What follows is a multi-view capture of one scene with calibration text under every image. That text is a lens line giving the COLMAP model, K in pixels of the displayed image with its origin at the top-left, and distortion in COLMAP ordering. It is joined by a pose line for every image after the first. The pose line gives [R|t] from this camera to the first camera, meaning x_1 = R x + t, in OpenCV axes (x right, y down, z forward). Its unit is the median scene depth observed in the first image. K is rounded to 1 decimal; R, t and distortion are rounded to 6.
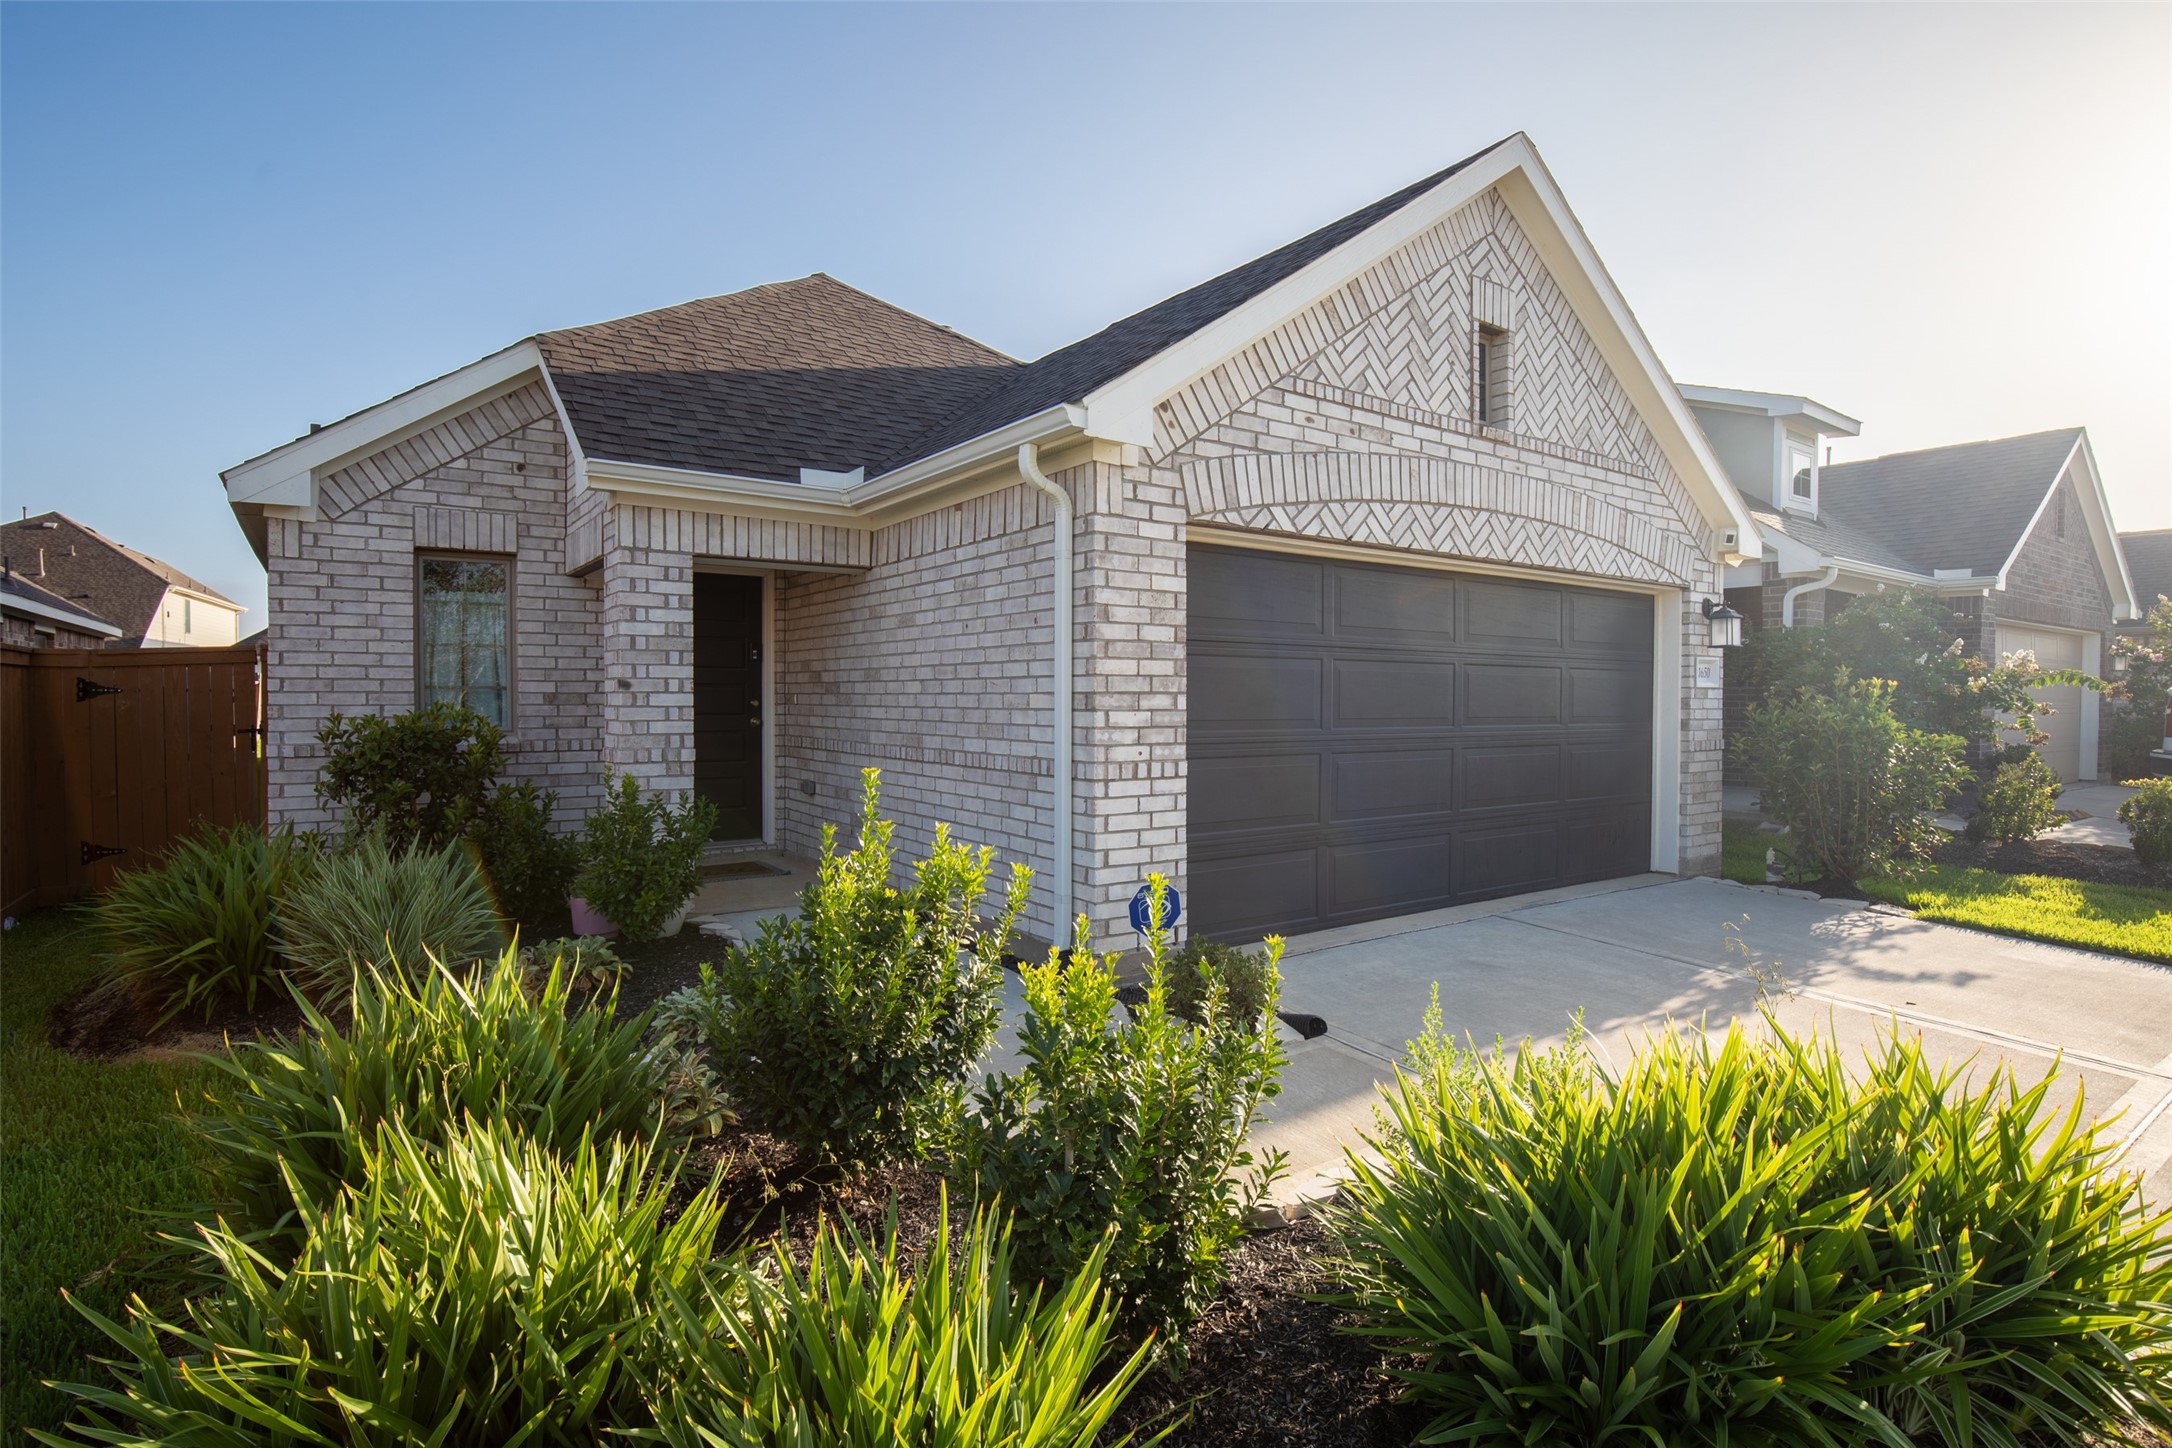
lens RADIAL K [[1101.4, 0, 1086.0], [0, 1101.4, 724.0], [0, 0, 1]] dist [-0.035124, -0.000022]
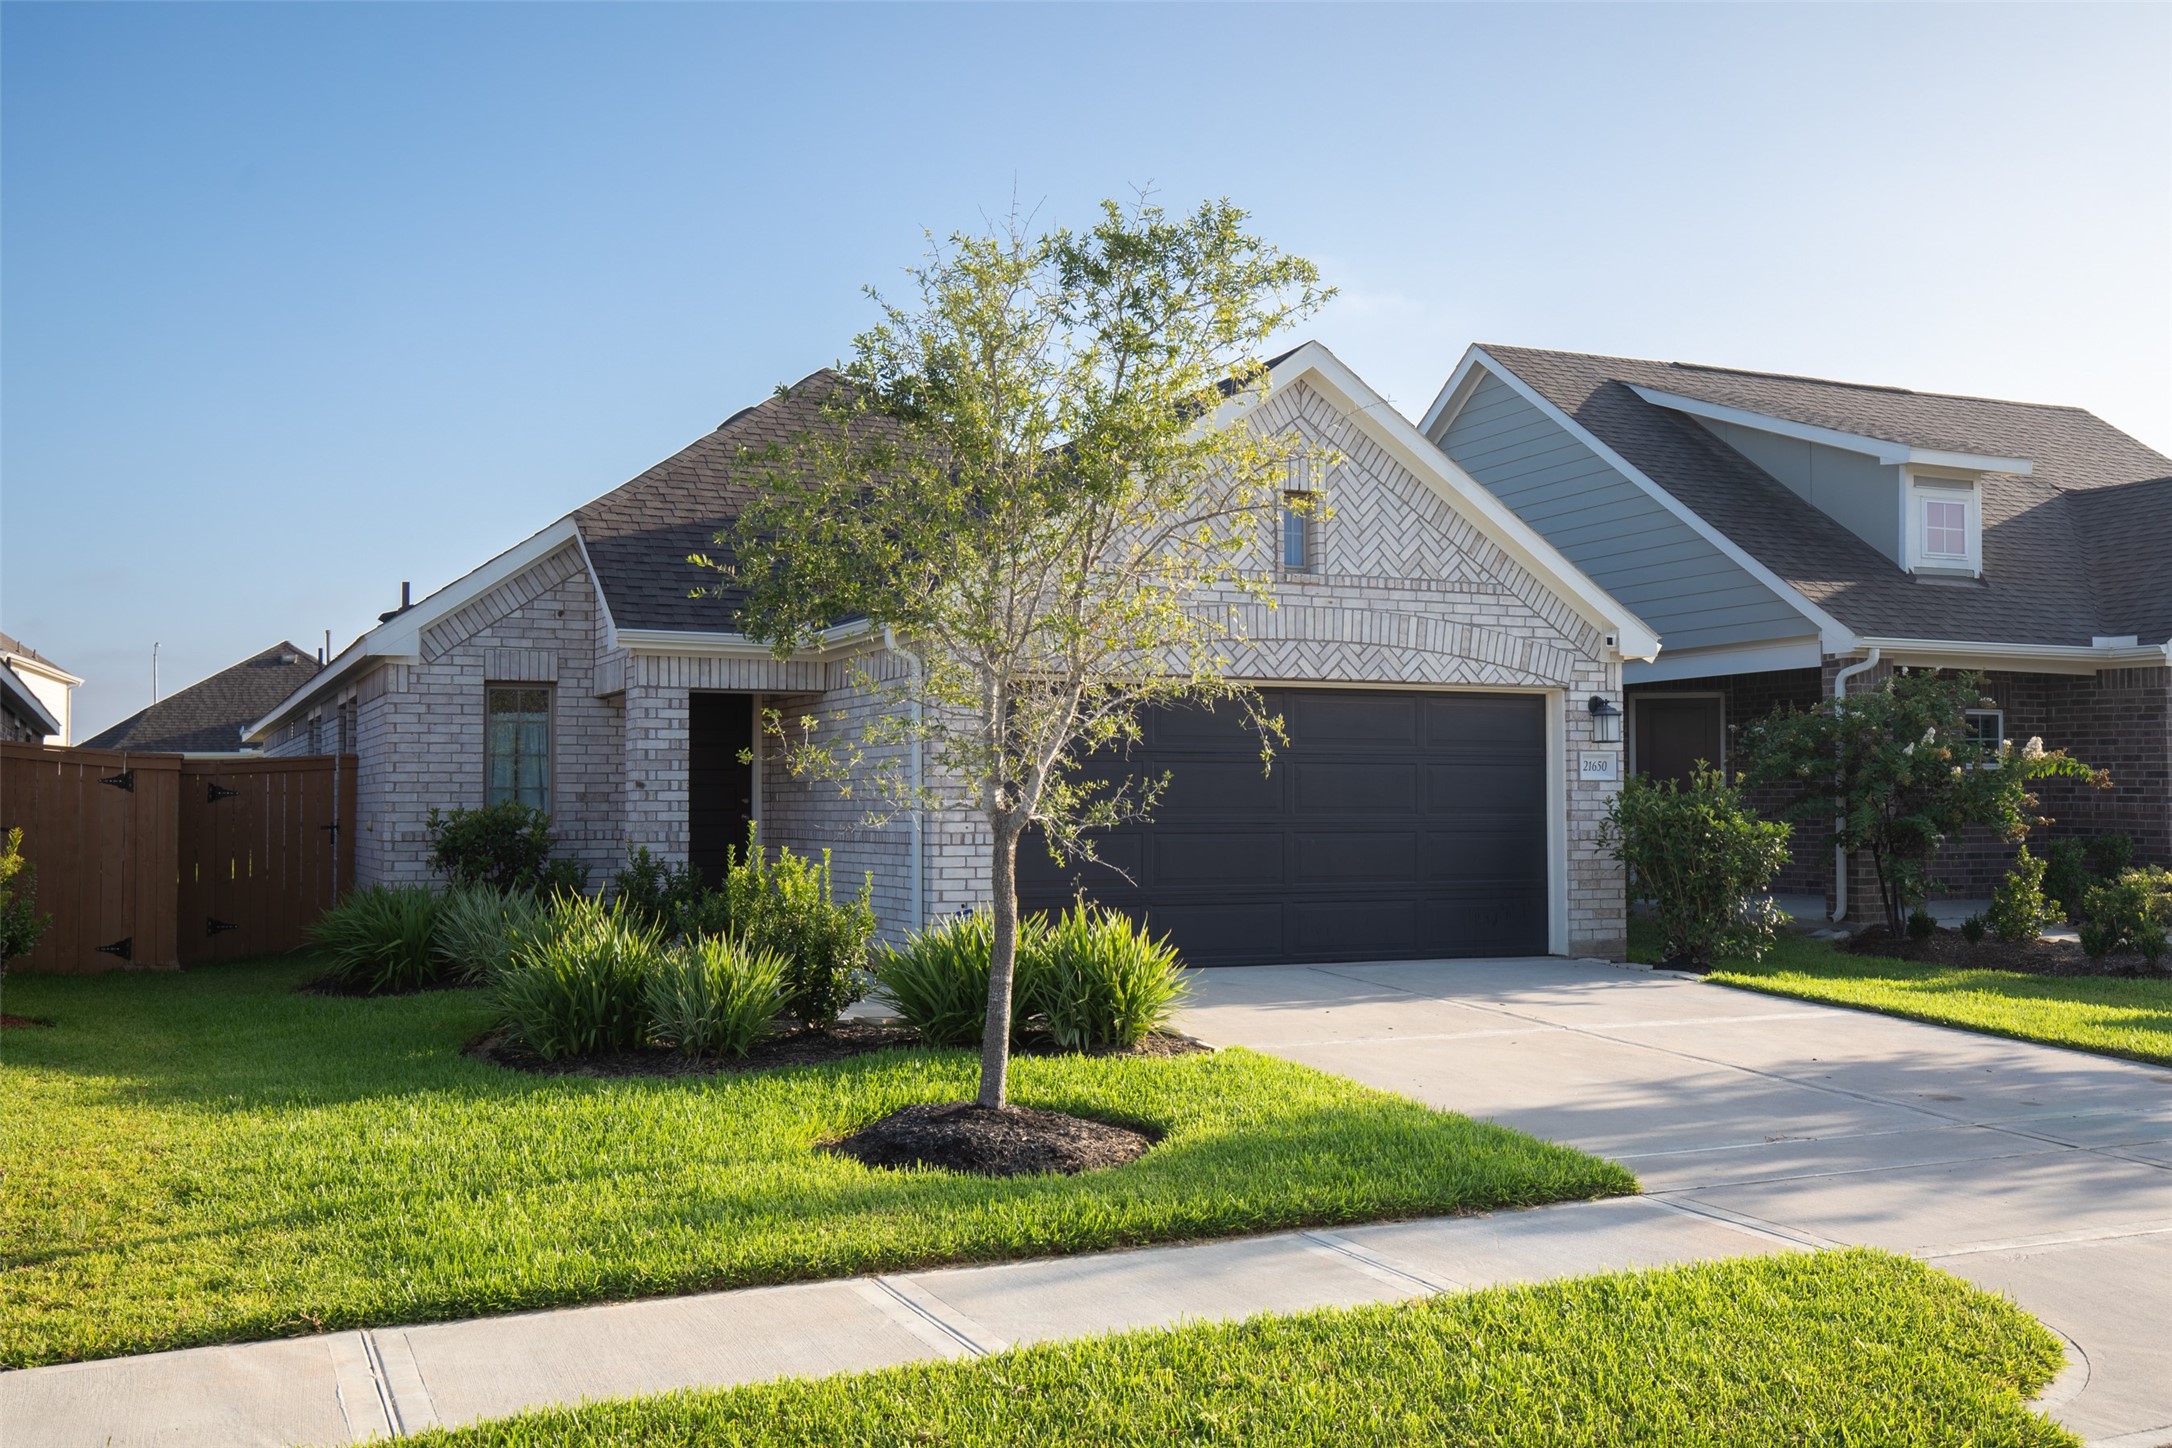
lens RADIAL K [[2248.4, 0, 1086.0], [0, 2248.4, 724.0], [0, 0, 1]] dist [0.009780, 0.006586]
pose [[0.981685, -0.013248, -0.190052, 0.606157], [0.001211, 0.997993, -0.063312, 0.061006], [0.190509, 0.061922, 0.979730, -1.516535]]
